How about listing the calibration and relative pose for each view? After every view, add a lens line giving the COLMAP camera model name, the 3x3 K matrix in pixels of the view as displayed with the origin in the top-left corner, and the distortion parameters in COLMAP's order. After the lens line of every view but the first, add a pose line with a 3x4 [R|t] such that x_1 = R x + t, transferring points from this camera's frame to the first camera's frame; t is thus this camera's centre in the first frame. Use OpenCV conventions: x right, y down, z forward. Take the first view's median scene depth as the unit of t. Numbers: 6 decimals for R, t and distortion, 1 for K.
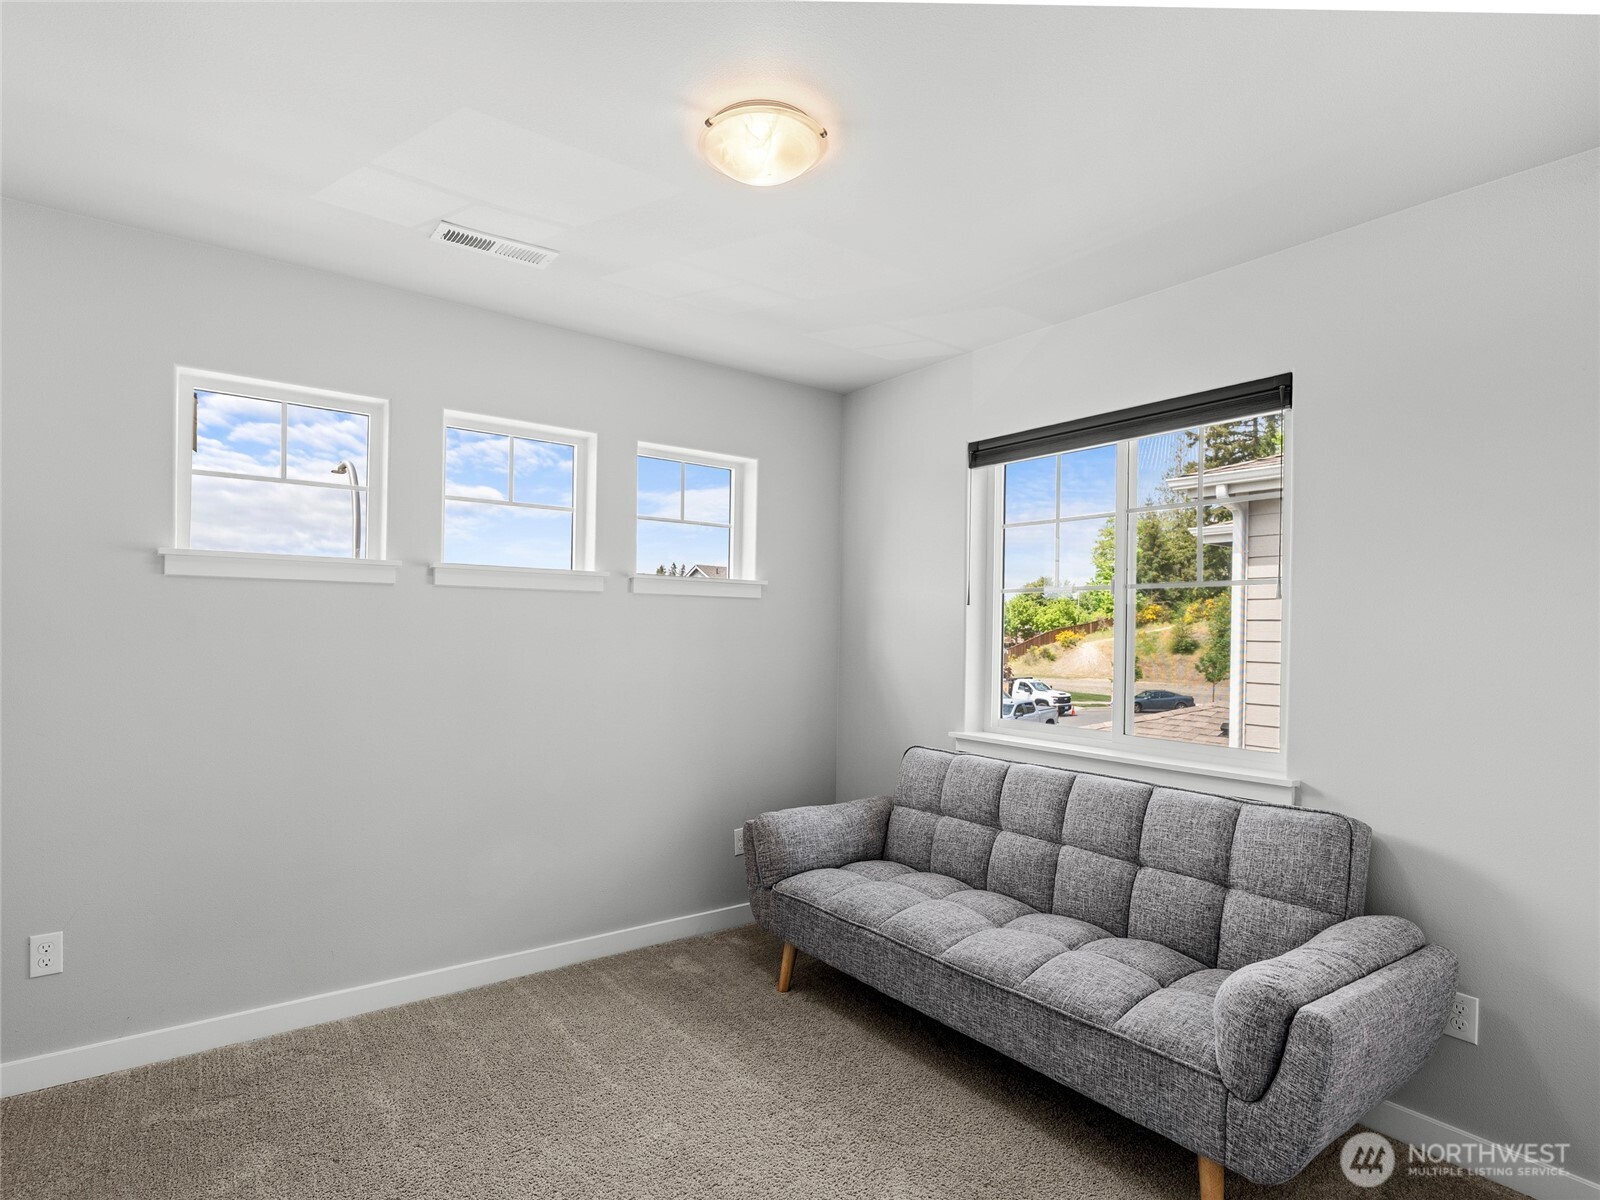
lens RADIAL K [[836.3, 0, 768.7], [0, 836.3, 632.2], [0, 0, 1]] dist [-0.001578, -0.000108]
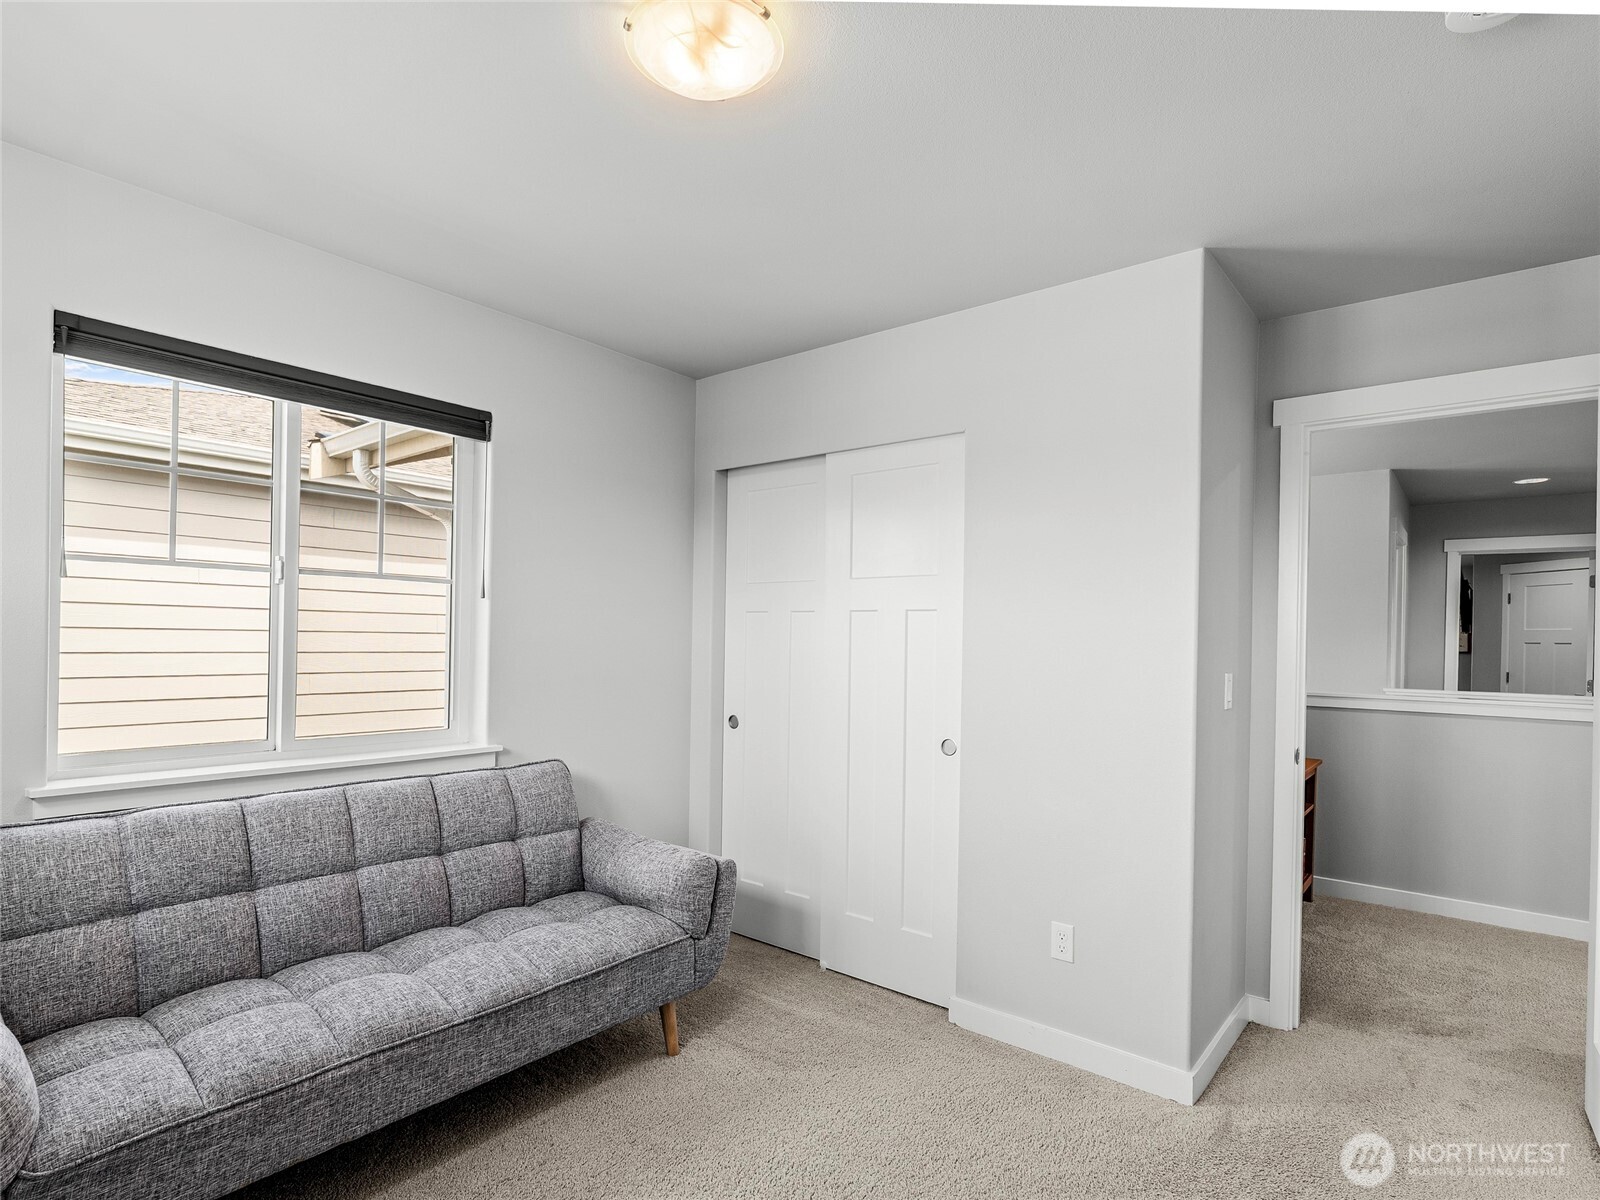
lens RADIAL K [[836.3, 0, 768.7], [0, 836.3, 632.2], [0, 0, 1]] dist [-0.001578, -0.000108]
pose [[-0.230608, -0.015936, 0.972916, -0.648401], [-0.020962, 0.999715, 0.011406, -0.013650], [-0.972821, -0.017764, -0.230876, 0.860871]]
